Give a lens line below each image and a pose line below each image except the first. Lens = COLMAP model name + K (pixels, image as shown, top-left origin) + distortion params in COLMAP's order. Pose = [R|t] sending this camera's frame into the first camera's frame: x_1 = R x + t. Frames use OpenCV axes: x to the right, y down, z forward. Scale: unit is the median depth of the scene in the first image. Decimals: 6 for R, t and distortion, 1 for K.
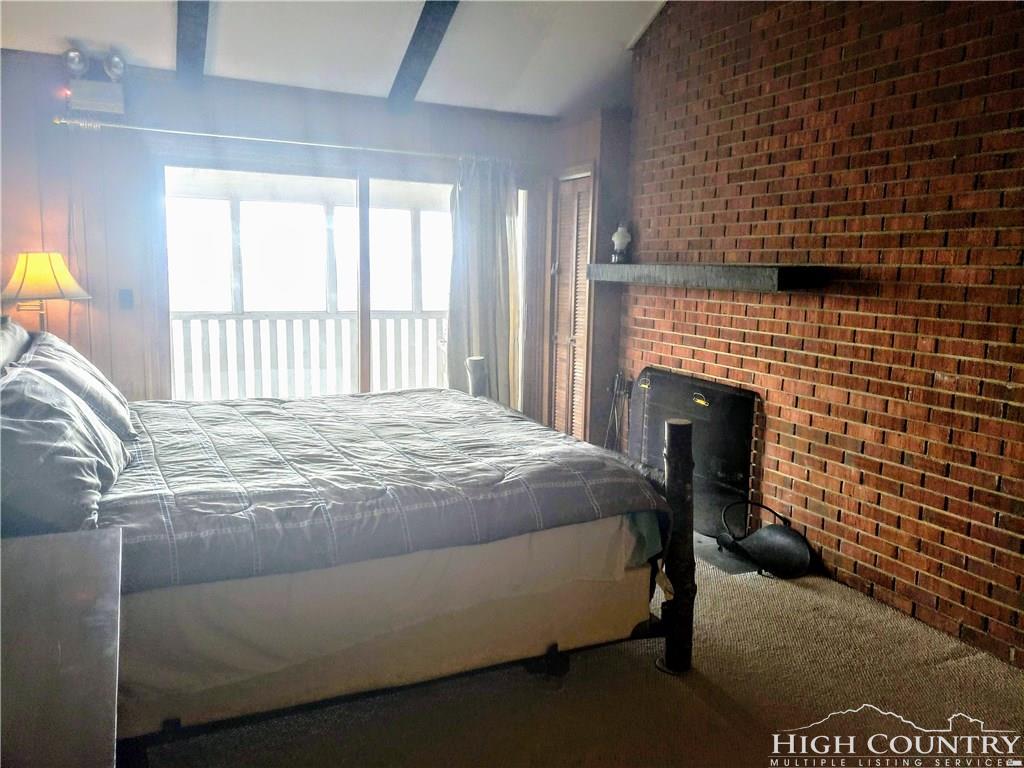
lens RADIAL K [[793.9, 0, 508.5], [0, 793.9, 384.5], [0, 0, 1]] dist [0.002606, -0.000299]
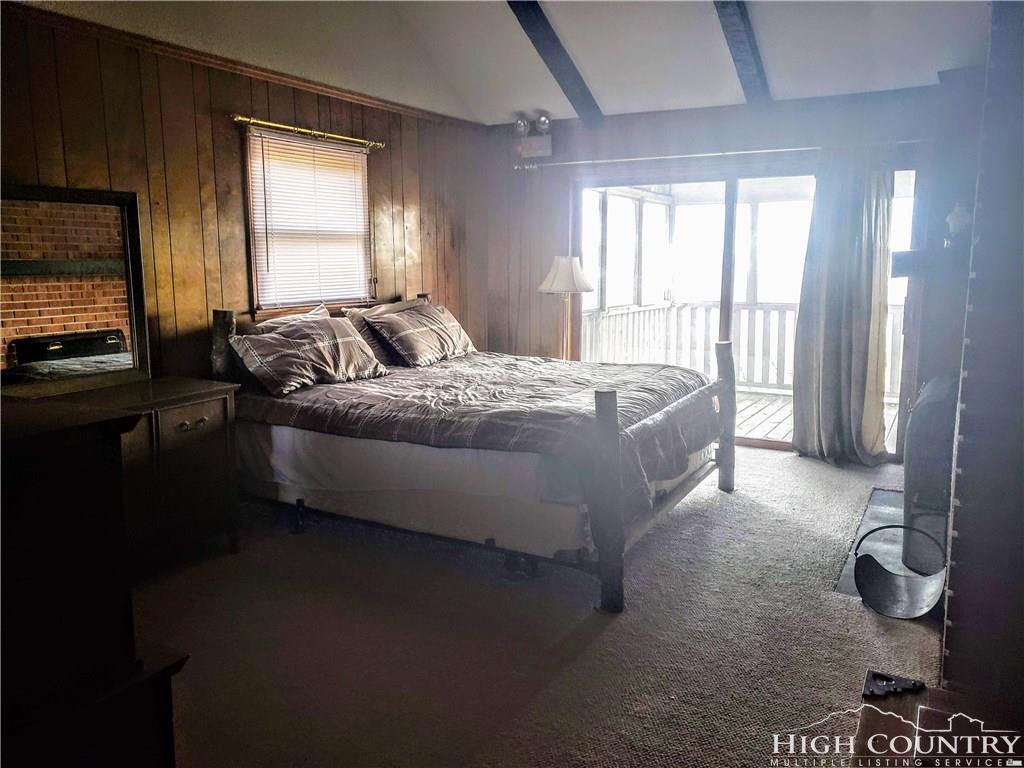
lens RADIAL K [[793.9, 0, 508.5], [0, 793.9, 384.5], [0, 0, 1]] dist [0.002606, -0.000299]
pose [[0.574060, 0.104830, -0.812075, 0.574729], [-0.104847, 0.993017, 0.054070, -0.003352], [0.812073, 0.054105, 0.581043, 0.119659]]
